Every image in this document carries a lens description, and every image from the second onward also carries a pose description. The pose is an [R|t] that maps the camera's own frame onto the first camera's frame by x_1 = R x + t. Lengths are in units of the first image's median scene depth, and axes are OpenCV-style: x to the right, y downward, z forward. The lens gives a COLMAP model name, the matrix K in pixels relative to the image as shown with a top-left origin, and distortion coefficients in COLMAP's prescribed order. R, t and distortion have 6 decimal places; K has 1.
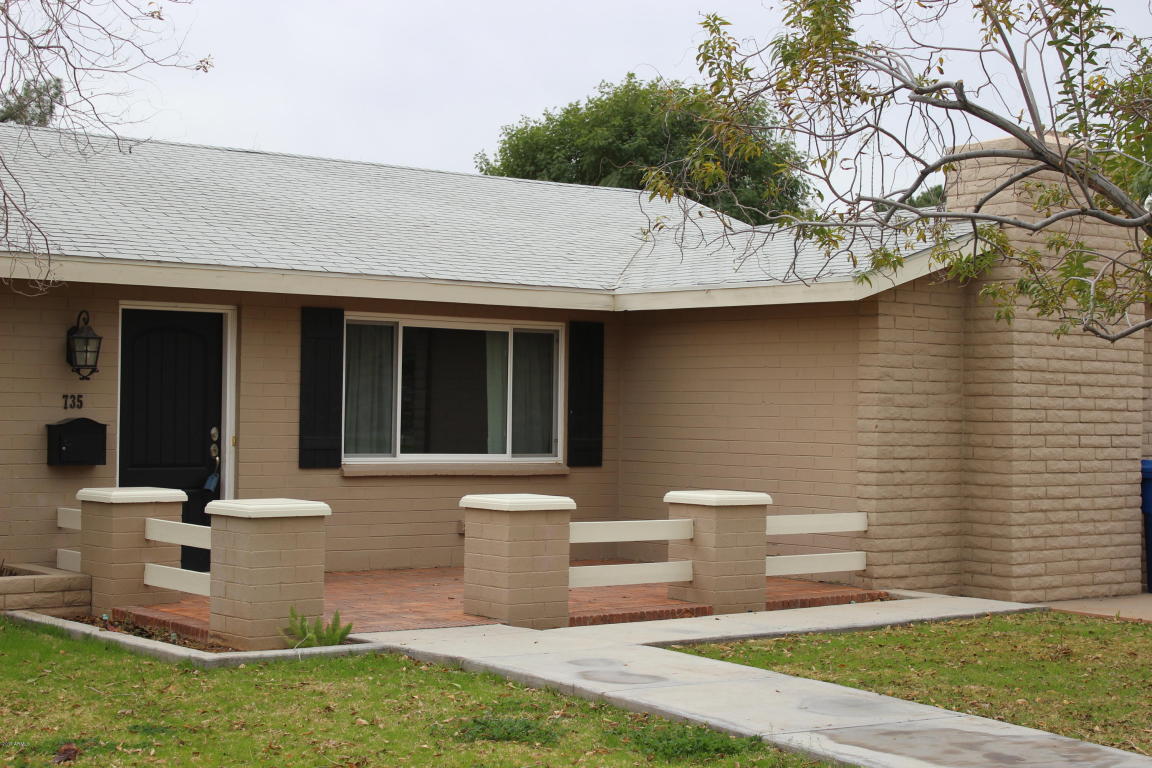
lens RADIAL K [[1906.9, 0, 575.2], [0, 1906.9, 380.8], [0, 0, 1]] dist [-0.011899, 0.000000]
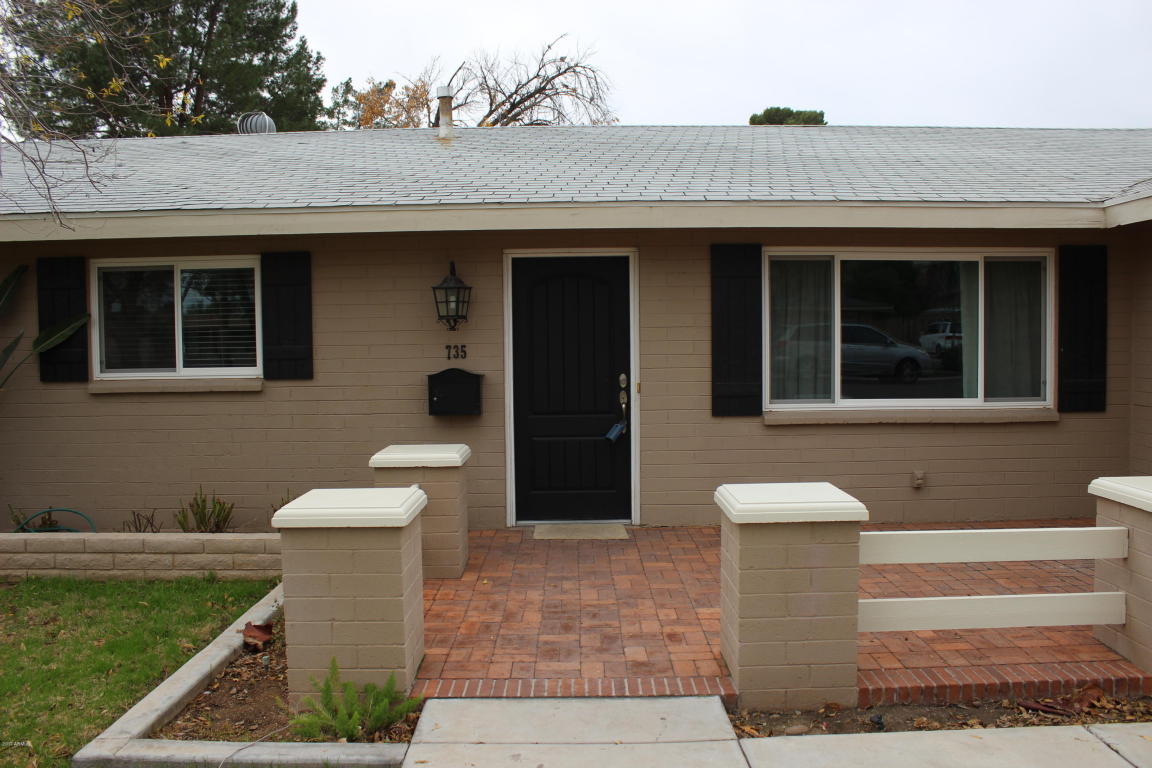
lens RADIAL K [[963.2, 0, 578.3], [0, 963.2, 385.3], [0, 0, 1]] dist [-0.163424, 0.147666]
pose [[0.787918, 0.005826, -0.615752, 0.095307], [0.031920, 0.998224, 0.050289, 0.004645], [0.614952, -0.059279, 0.786333, 0.588576]]
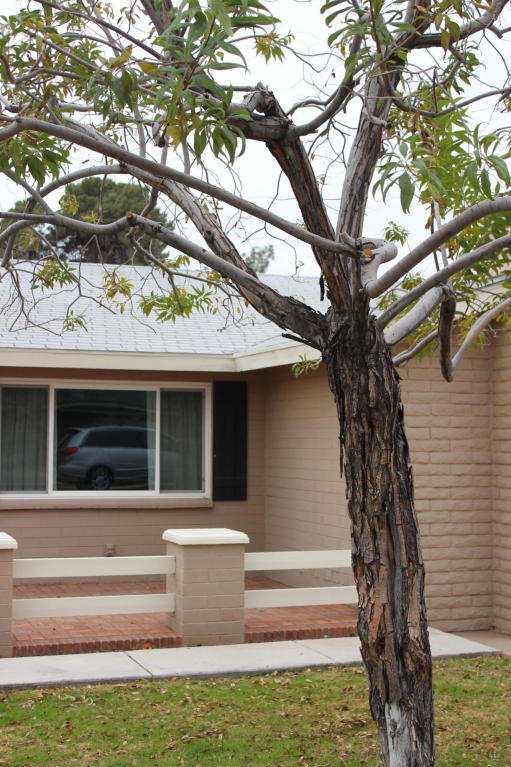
lens RADIAL K [[1176.9, 0, 255.9], [0, 1176.9, 380.9], [0, 0, 1]] dist [-0.018323, 0.000000]
pose [[0.946468, -0.025600, -0.321780, 0.295505], [0.012816, 0.999044, -0.041787, 0.000353], [0.322542, 0.035426, 0.945892, 0.329490]]
